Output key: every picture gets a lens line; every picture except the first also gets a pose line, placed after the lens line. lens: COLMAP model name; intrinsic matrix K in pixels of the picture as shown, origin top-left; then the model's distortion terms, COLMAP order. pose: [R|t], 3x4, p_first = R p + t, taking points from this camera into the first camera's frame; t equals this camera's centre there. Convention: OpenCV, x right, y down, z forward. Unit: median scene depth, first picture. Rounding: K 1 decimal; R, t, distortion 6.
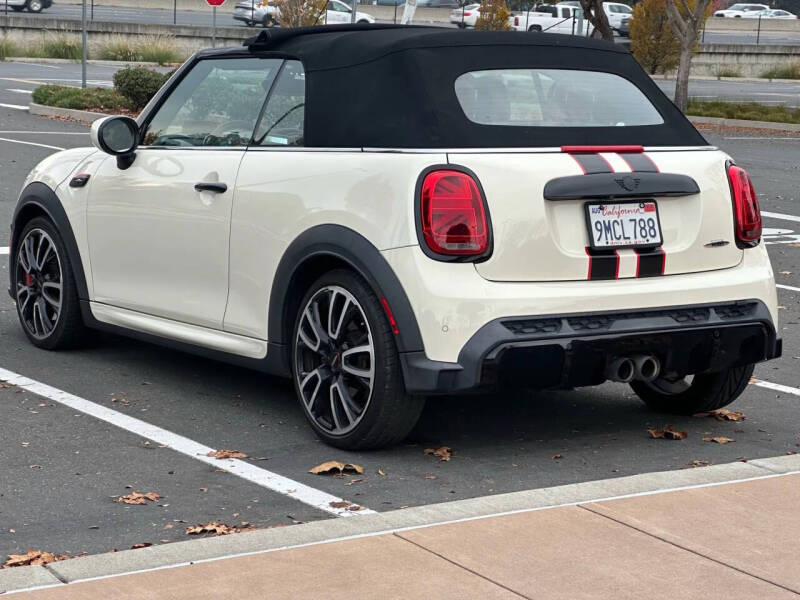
lens RADIAL K [[1776.3, 0, 400.0], [0, 1776.3, 300.0], [0, 0, 1]] dist [-0.186962, 5.793649]
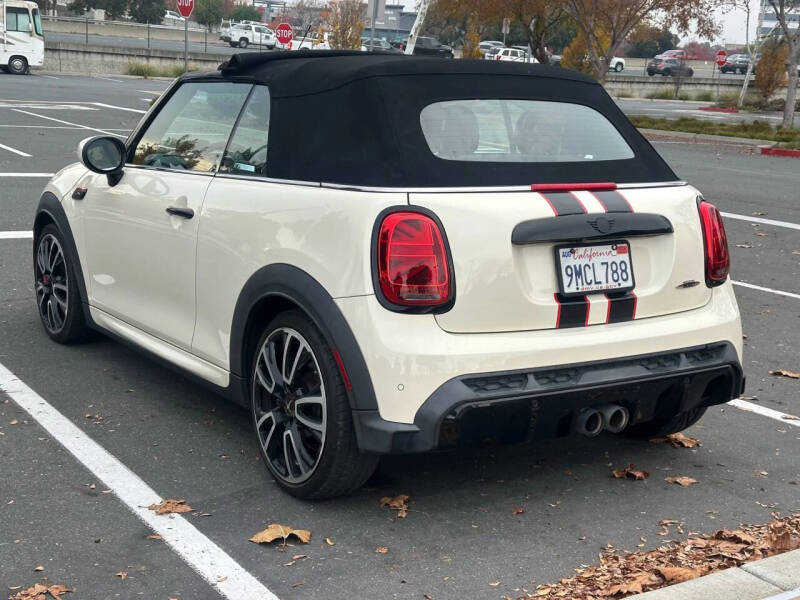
lens RADIAL K [[1108.9, 0, 401.4], [0, 1108.9, 315.3], [0, 0, 1]] dist [0.123010, 0.062570]
pose [[0.999816, 0.018069, -0.006380, 0.026810], [-0.017565, 0.997266, 0.071772, -0.058208], [0.007659, -0.071647, 0.997401, 0.402845]]
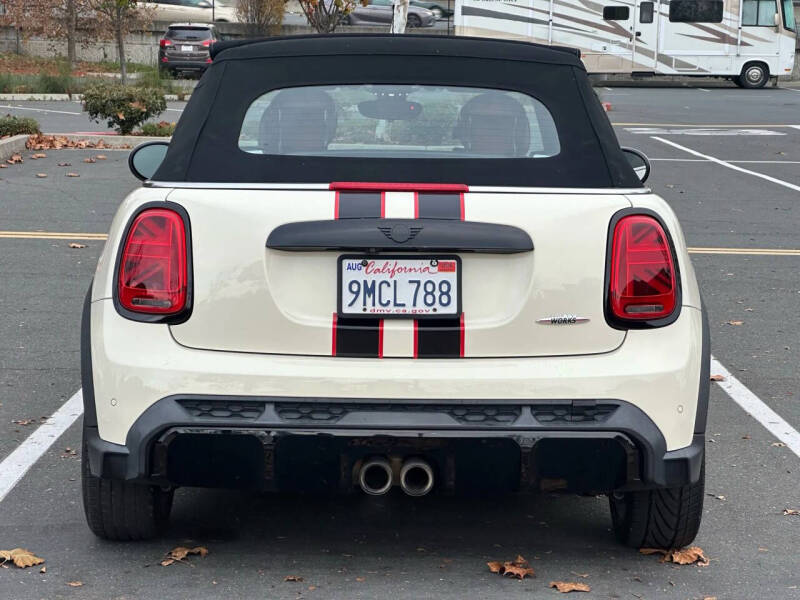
lens RADIAL K [[1776.3, 0, 400.0], [0, 1776.3, 300.0], [0, 0, 1]] dist [-0.186962, 5.793649]
pose [[0.843857, 0.058896, -0.533326, 0.531737], [-0.067020, 0.997743, 0.004138, -0.040026], [0.532366, 0.032251, 0.845900, 0.355462]]
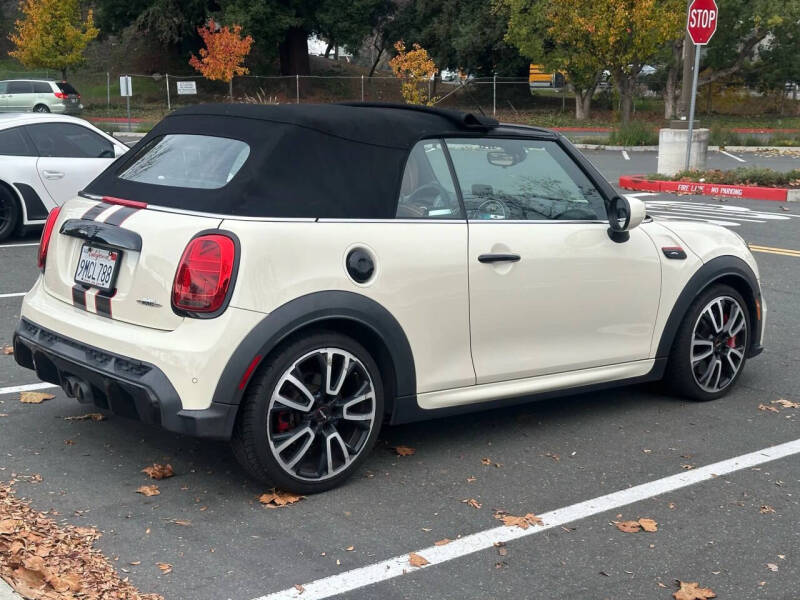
lens RADIAL K [[1108.9, 0, 401.4], [0, 1108.9, 315.3], [0, 0, 1]] dist [0.123010, 0.062570]
pose [[0.115962, 0.156640, -0.980825, 0.868570], [-0.152483, 0.978588, 0.138255, -0.142474], [0.981479, 0.133527, 0.137364, 1.096320]]
